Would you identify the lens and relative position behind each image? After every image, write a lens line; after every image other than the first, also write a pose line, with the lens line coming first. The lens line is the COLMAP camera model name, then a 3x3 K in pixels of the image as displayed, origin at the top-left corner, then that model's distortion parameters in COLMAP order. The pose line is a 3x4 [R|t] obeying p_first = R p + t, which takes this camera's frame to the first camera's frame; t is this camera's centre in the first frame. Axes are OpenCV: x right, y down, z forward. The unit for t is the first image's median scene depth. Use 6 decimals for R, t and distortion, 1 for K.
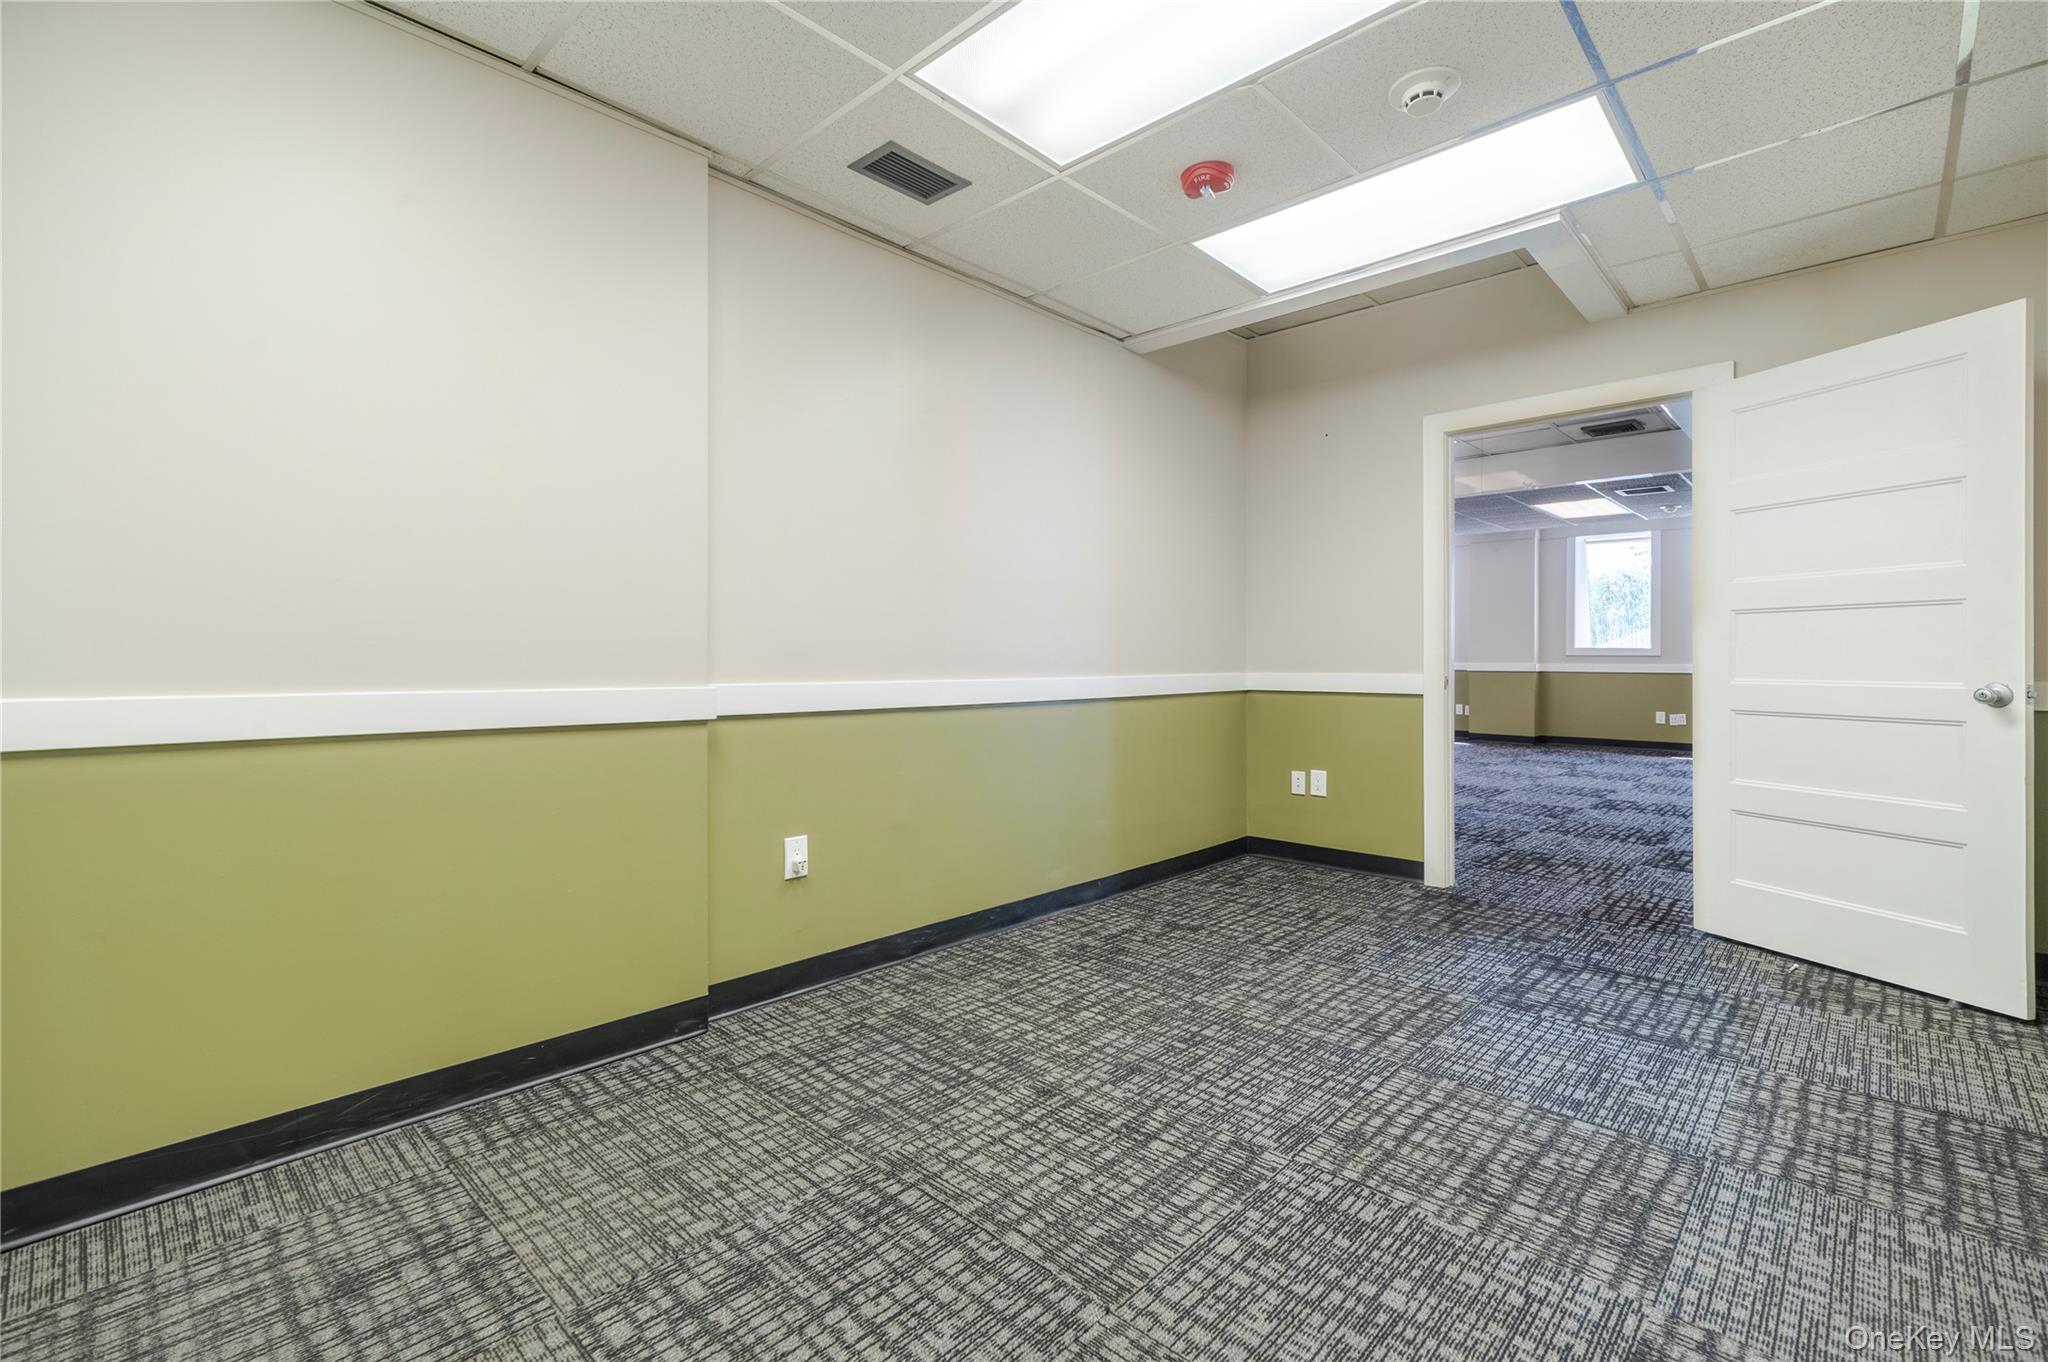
lens RADIAL K [[879.9, 0, 1018.0], [0, 879.9, 680.3], [0, 0, 1]] dist [-0.001092, 0.000829]
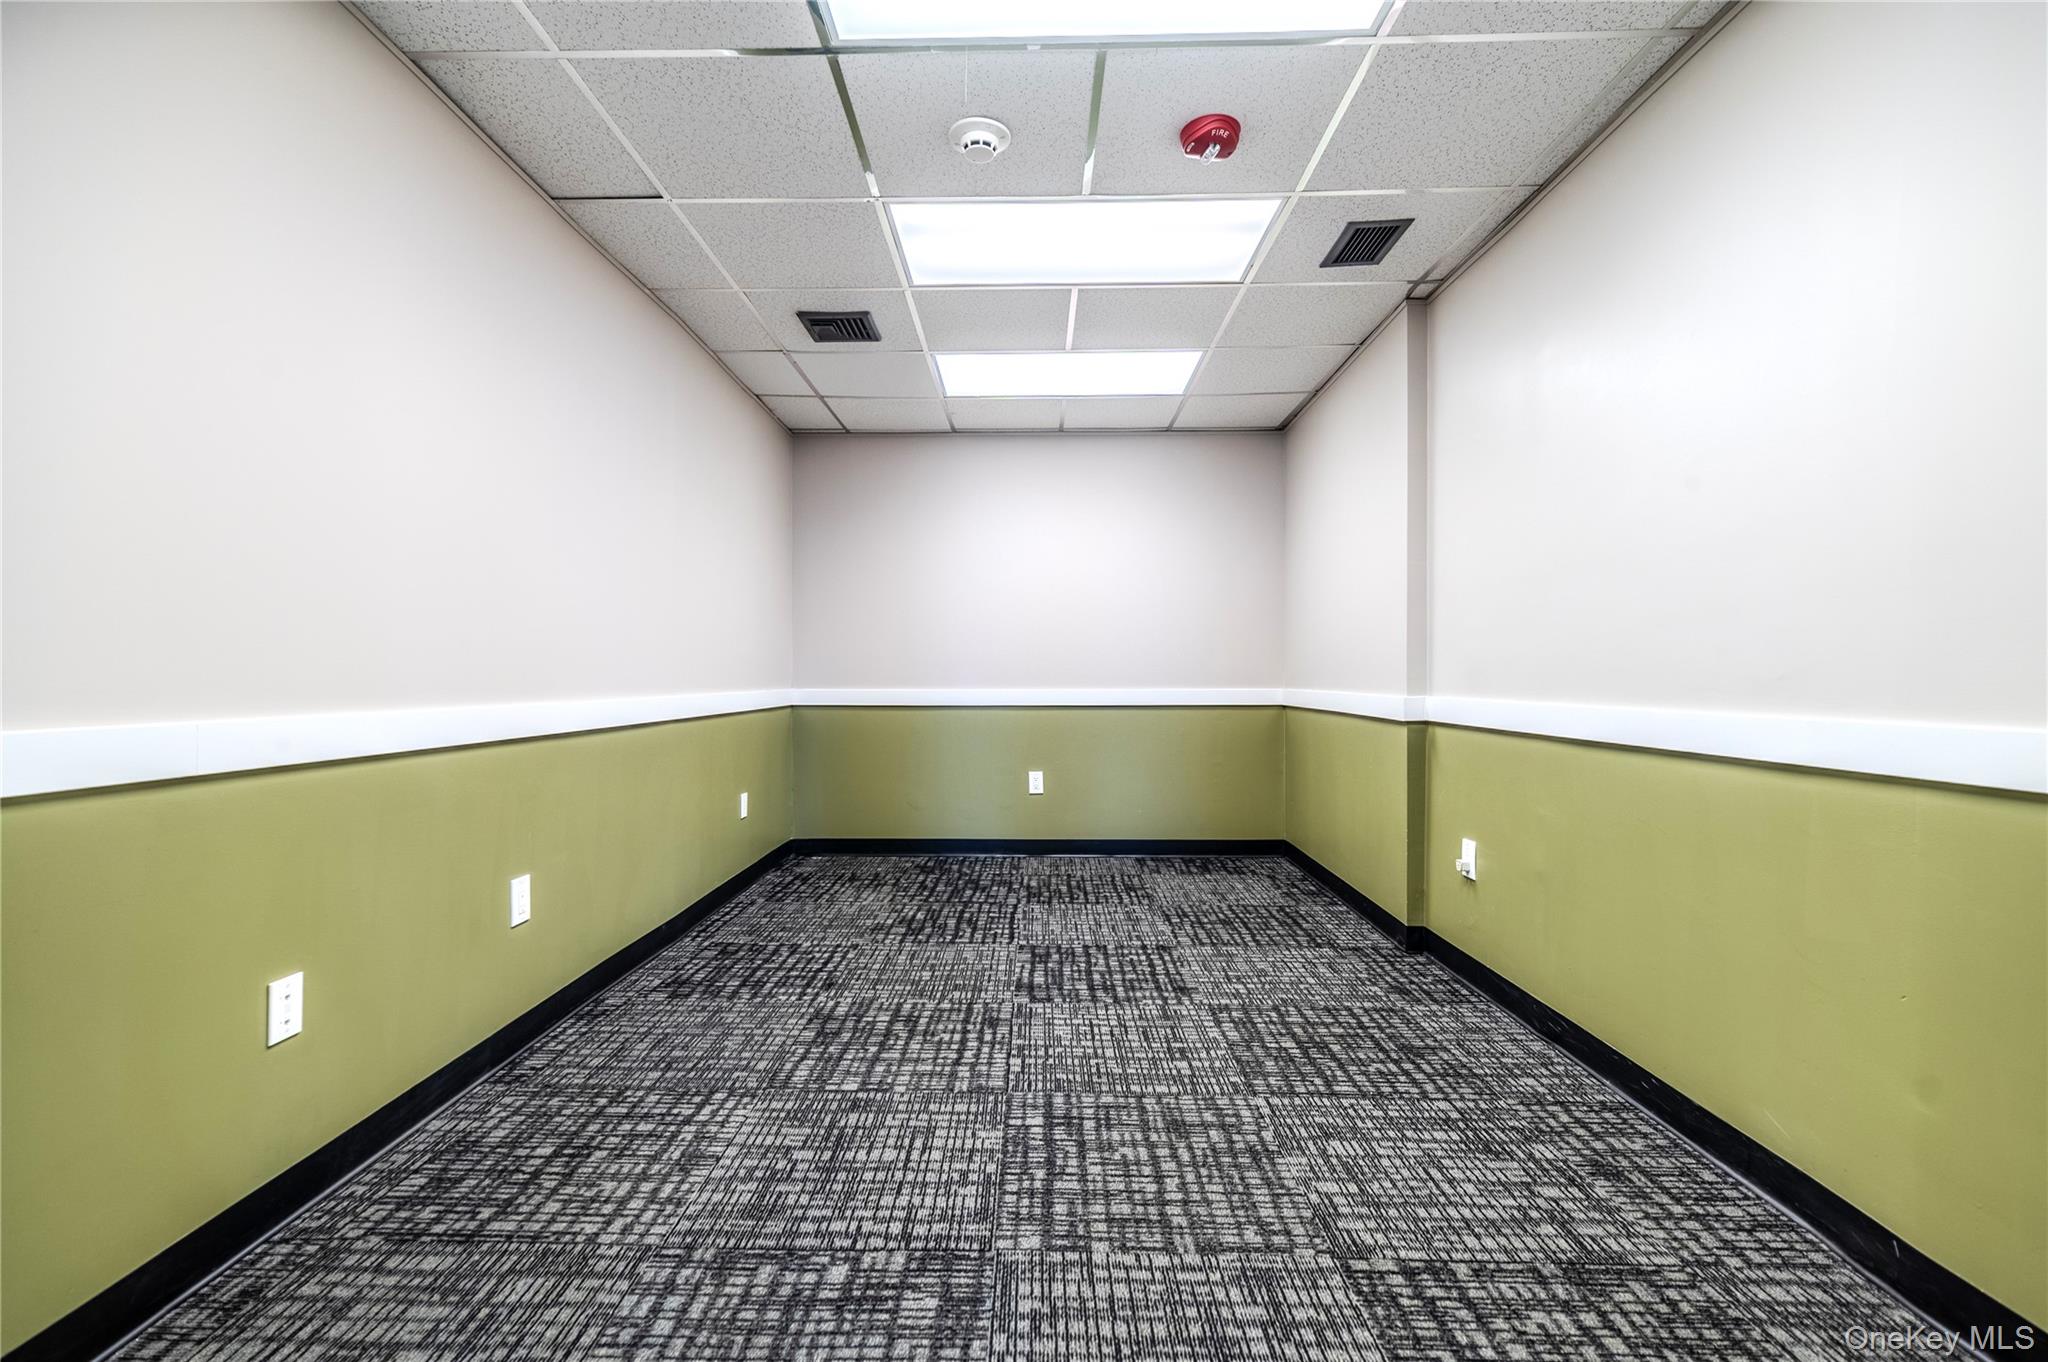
lens RADIAL K [[879.9, 0, 1018.0], [0, 879.9, 680.3], [0, 0, 1]] dist [-0.001092, 0.000829]
pose [[-0.729544, 0.003883, -0.683923, 1.110831], [-0.016407, 0.999597, 0.023177, -0.045606], [0.683738, 0.028130, -0.729186, 1.730698]]
